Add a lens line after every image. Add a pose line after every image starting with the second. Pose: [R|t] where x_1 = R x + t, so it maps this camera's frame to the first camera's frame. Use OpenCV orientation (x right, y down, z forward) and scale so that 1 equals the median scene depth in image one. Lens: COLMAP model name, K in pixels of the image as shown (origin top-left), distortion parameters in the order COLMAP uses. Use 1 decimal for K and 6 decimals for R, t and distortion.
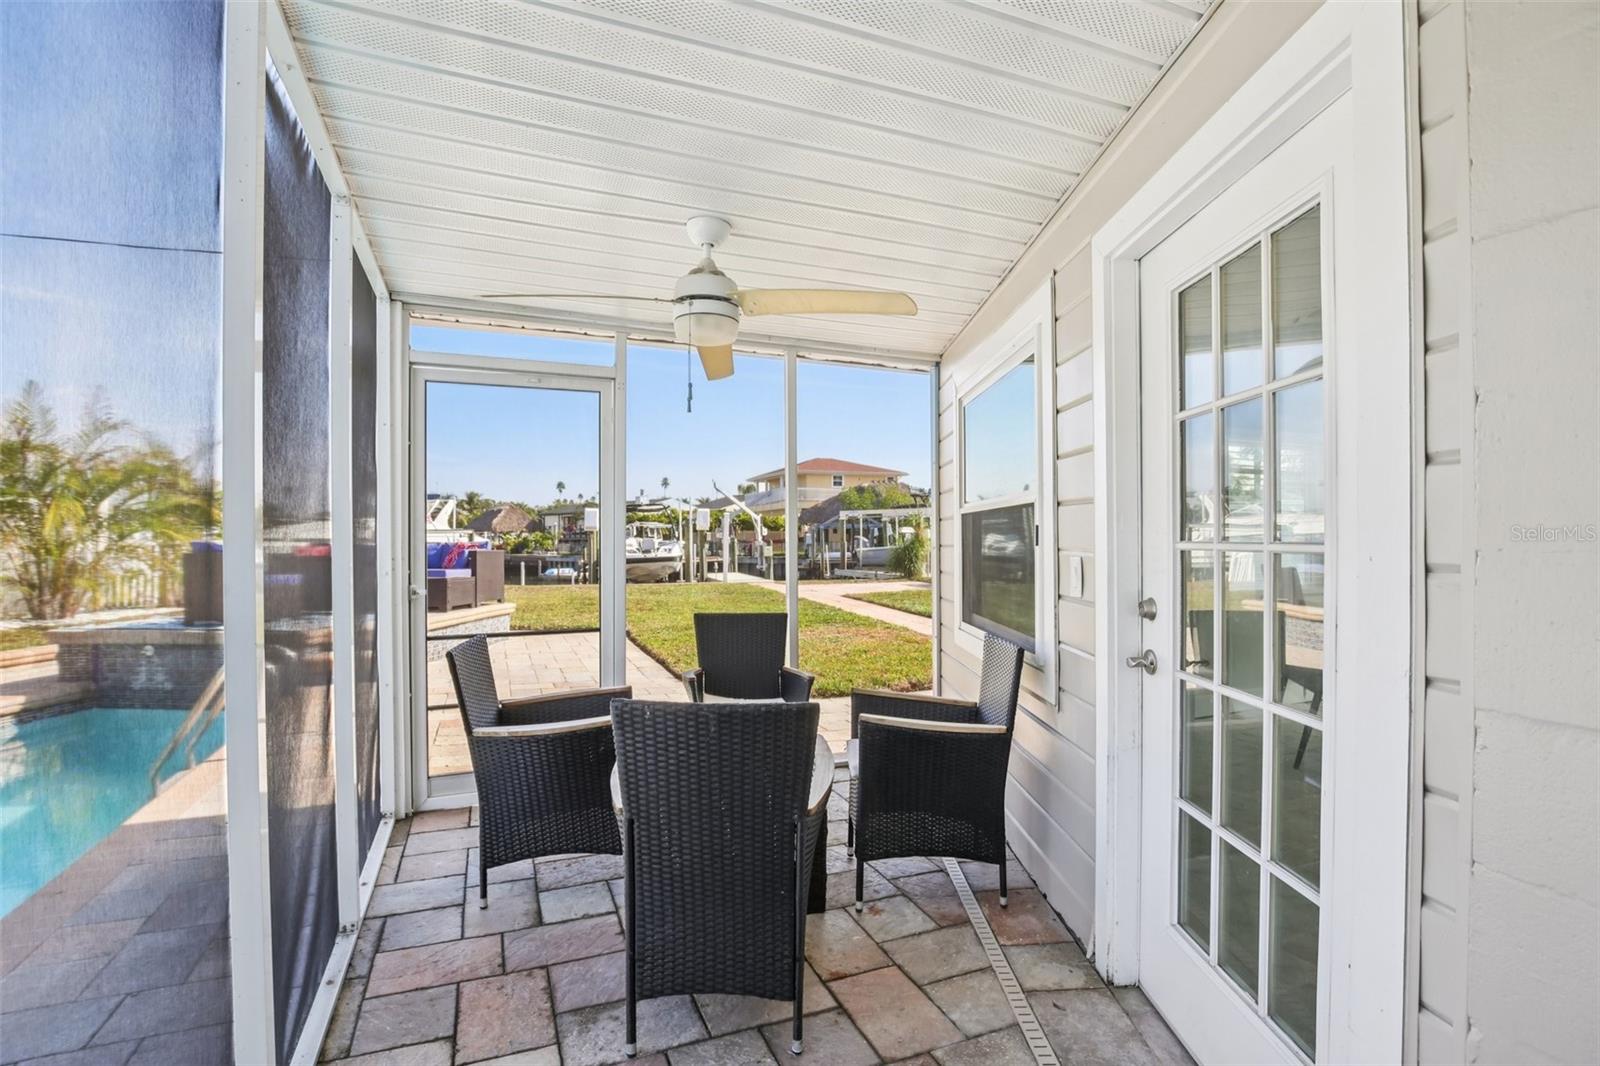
lens RADIAL K [[738.2, 0, 793.2], [0, 738.2, 541.6], [0, 0, 1]] dist [-0.023537, 0.000939]
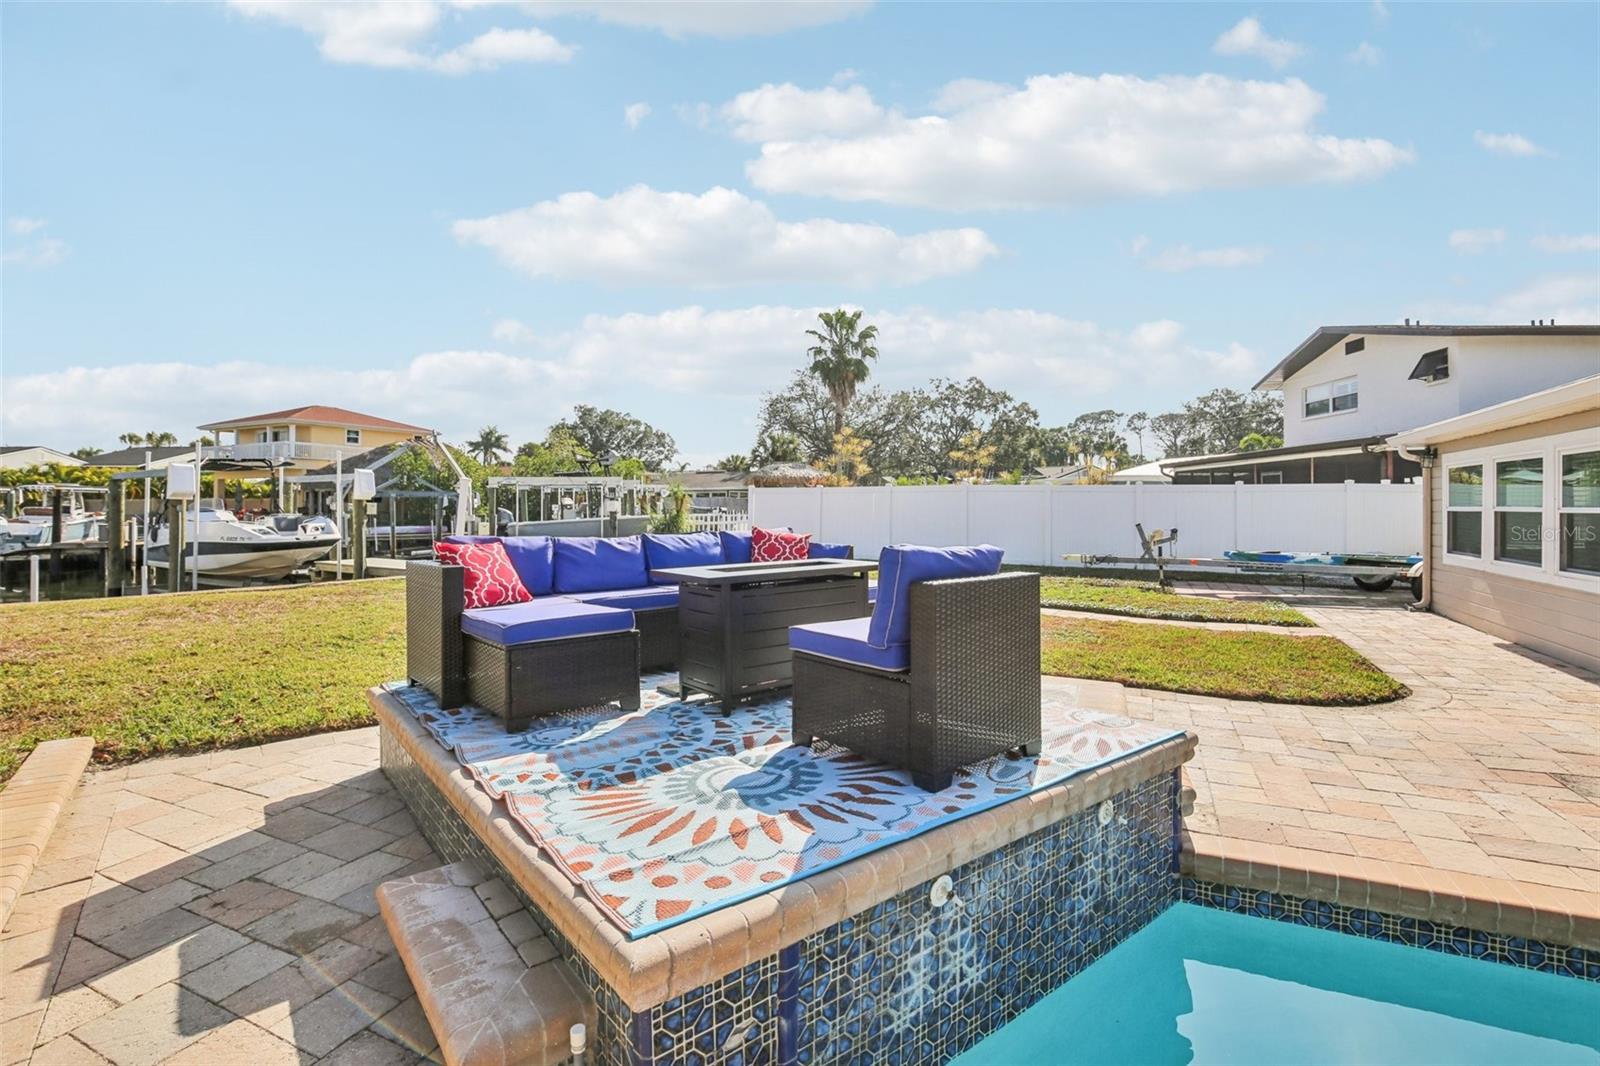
lens RADIAL K [[746.4, 0, 794.1], [0, 746.4, 493.9], [0, 0, 1]] dist [-0.027398, 0.001147]
pose [[0.739363, 0.011802, 0.673204, -0.264660], [0.002686, 0.999787, -0.020477, -0.005111], [-0.673302, 0.016948, 0.739173, 0.180817]]
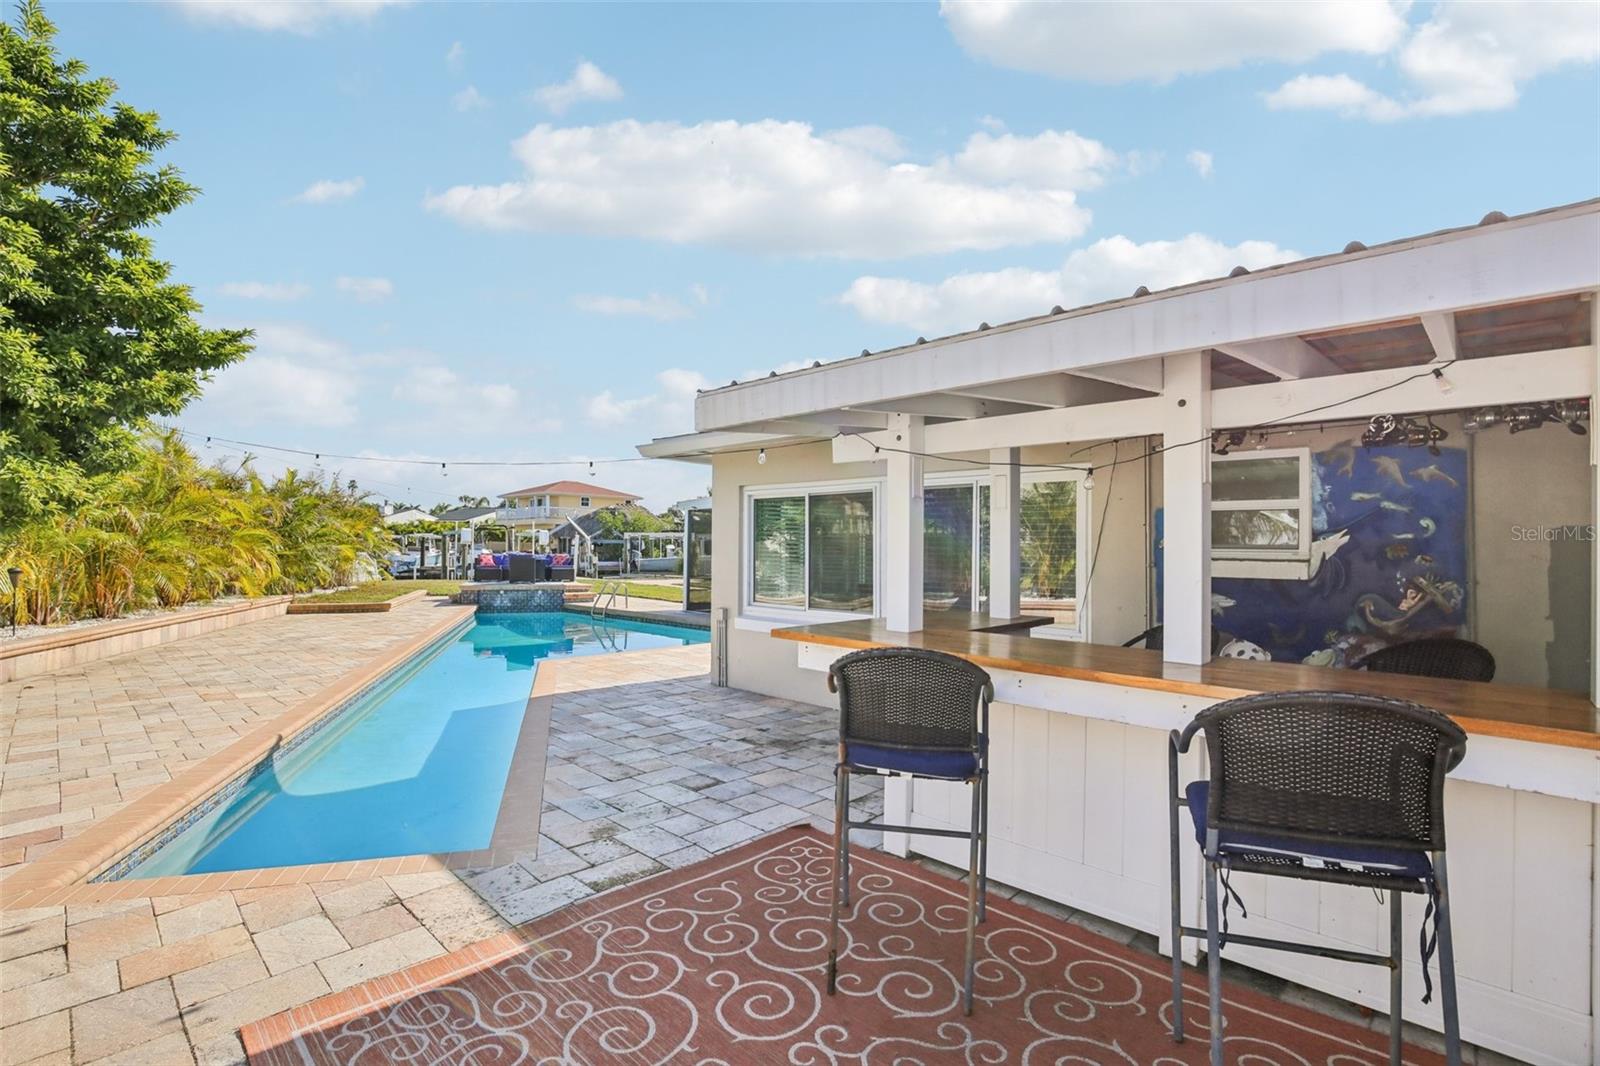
lens RADIAL K [[738.2, 0, 793.2], [0, 738.2, 541.6], [0, 0, 1]] dist [-0.023537, 0.000939]
pose [[0.915835, 0.021083, 0.401000, -0.227953], [-0.014890, 0.999717, -0.018554, -0.002478], [-0.401278, 0.011022, 0.915890, -0.474459]]
